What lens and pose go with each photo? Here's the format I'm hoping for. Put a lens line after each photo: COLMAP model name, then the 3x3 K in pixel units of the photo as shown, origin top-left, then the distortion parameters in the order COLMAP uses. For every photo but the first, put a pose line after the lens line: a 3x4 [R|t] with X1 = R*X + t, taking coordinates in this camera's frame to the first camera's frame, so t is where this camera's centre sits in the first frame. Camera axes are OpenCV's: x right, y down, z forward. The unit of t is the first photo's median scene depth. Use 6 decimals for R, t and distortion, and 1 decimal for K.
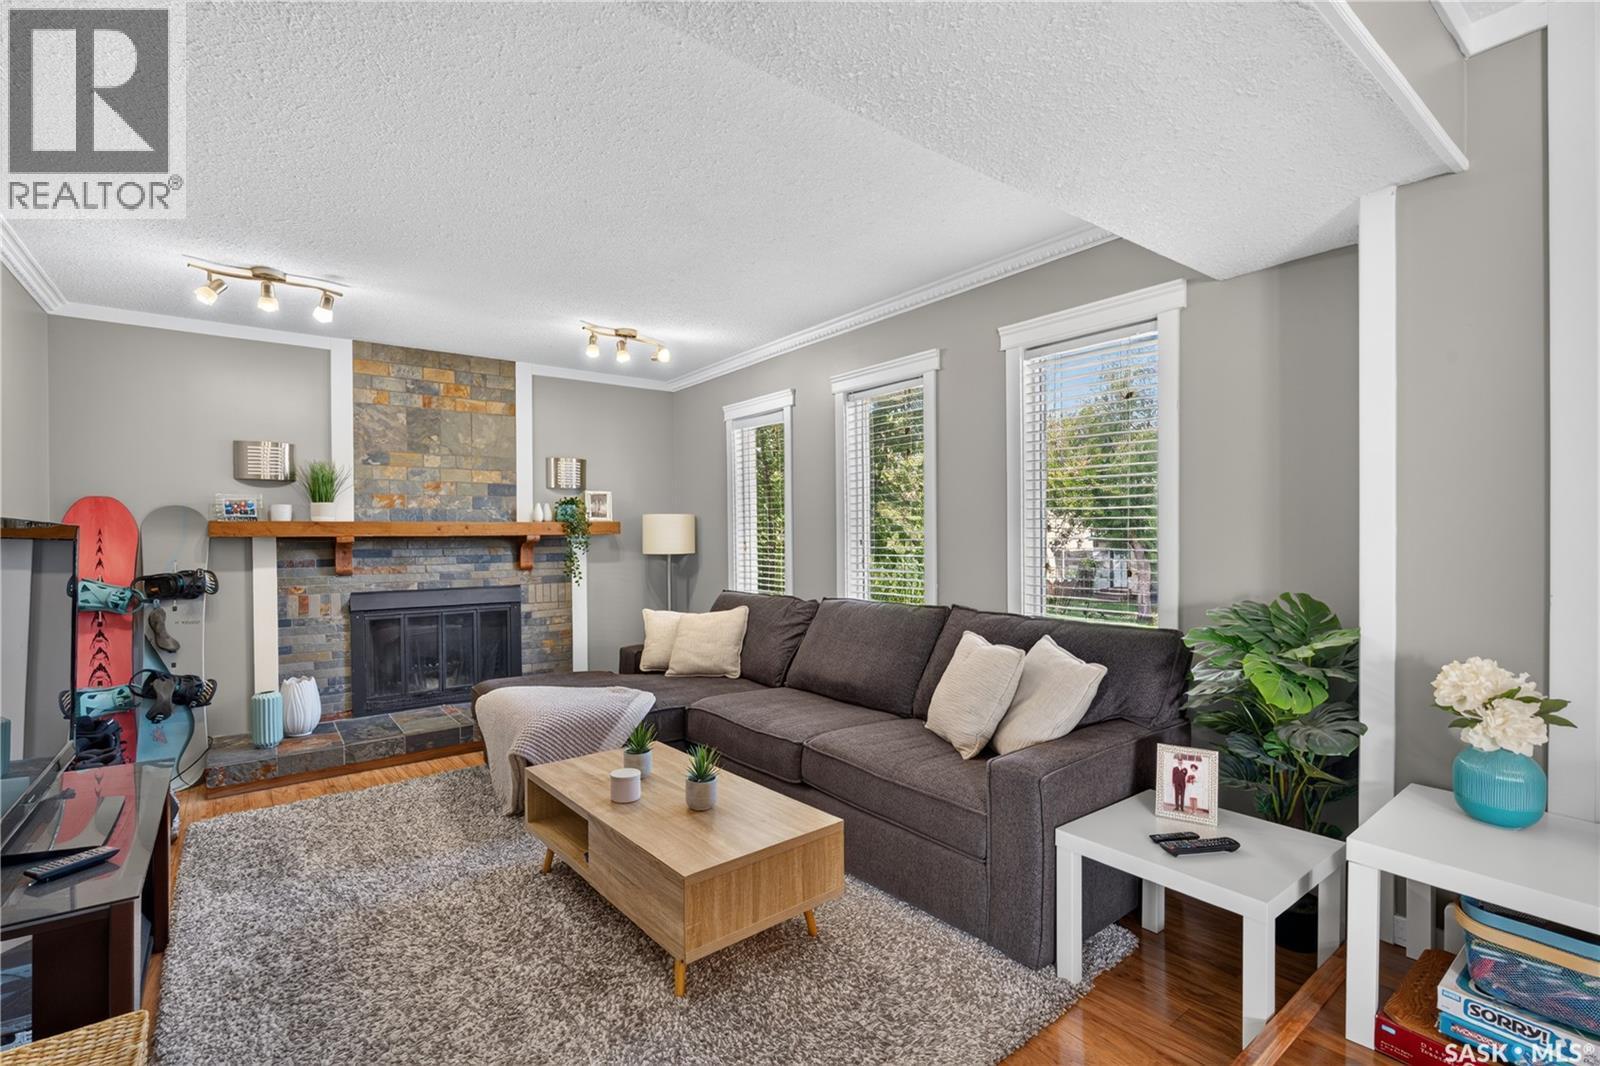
lens RADIAL K [[727.1, 0, 798.1], [0, 727.1, 539.5], [0, 0, 1]] dist [-0.003544, 0.000560]
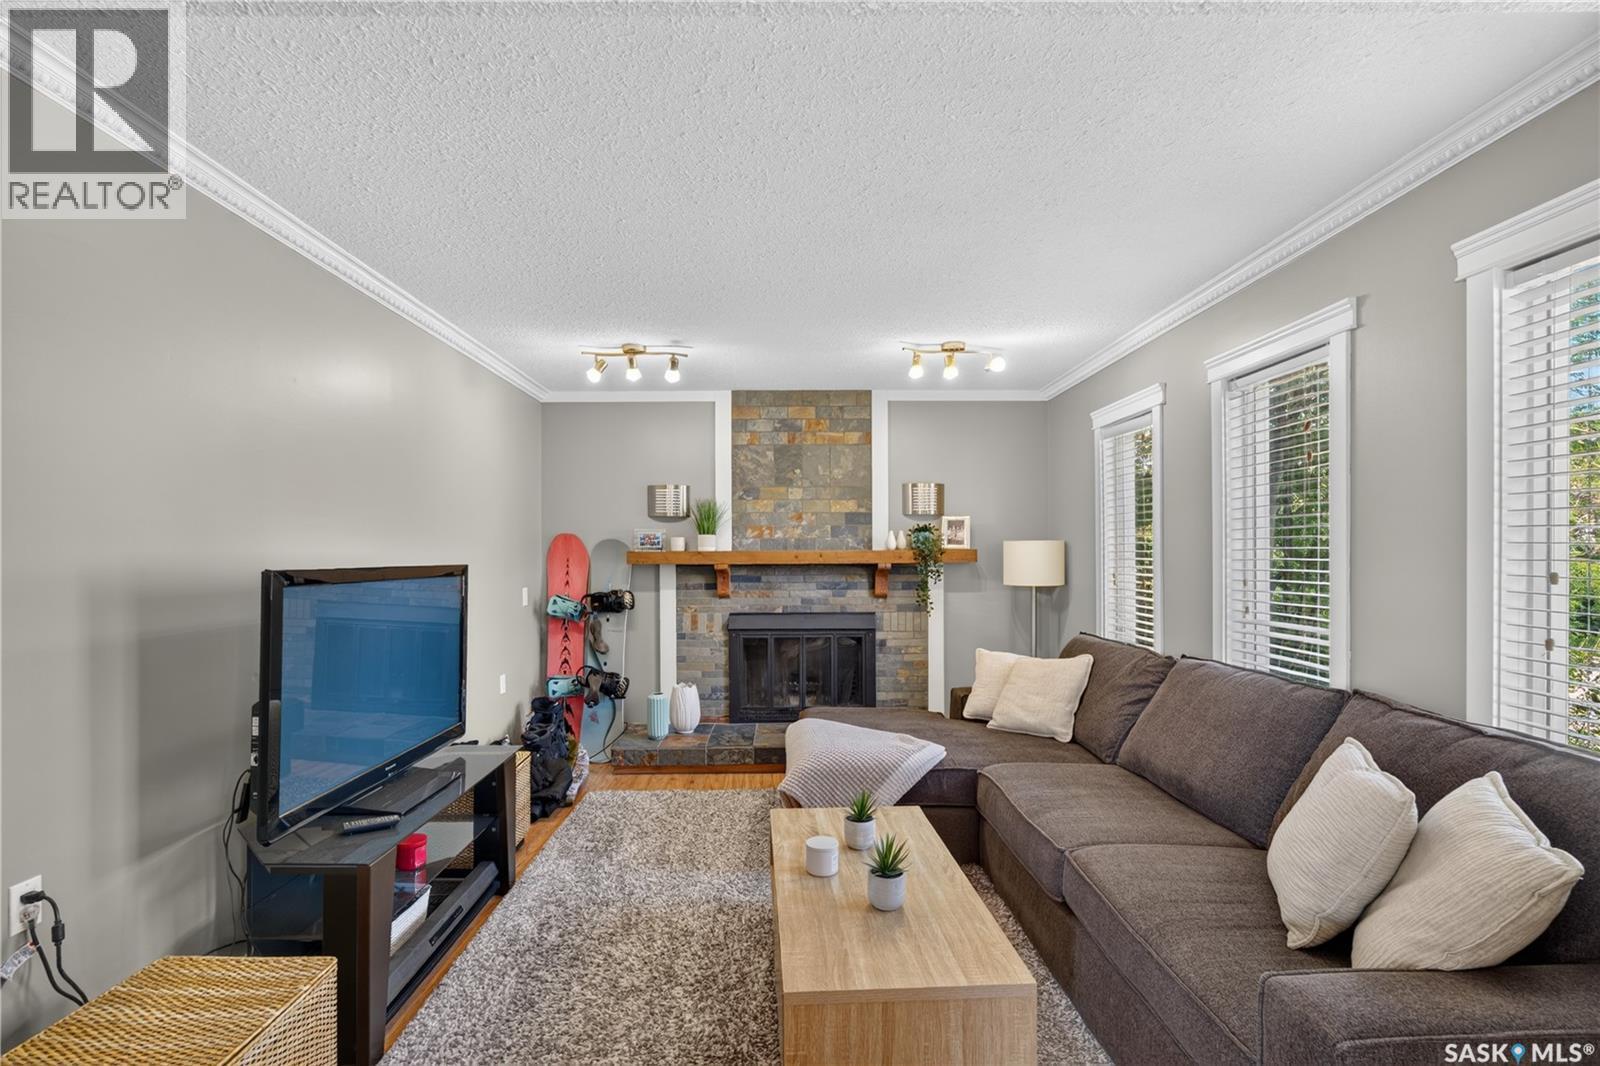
lens RADIAL K [[735.7, 0, 796.1], [0, 735.7, 556.7], [0, 0, 1]] dist [-0.037555, 0.028310]
pose [[0.799545, 0.009763, -0.600526, 0.161266], [-0.006868, 0.999951, 0.007113, -0.024287], [0.600566, -0.001563, 0.799573, 0.144095]]
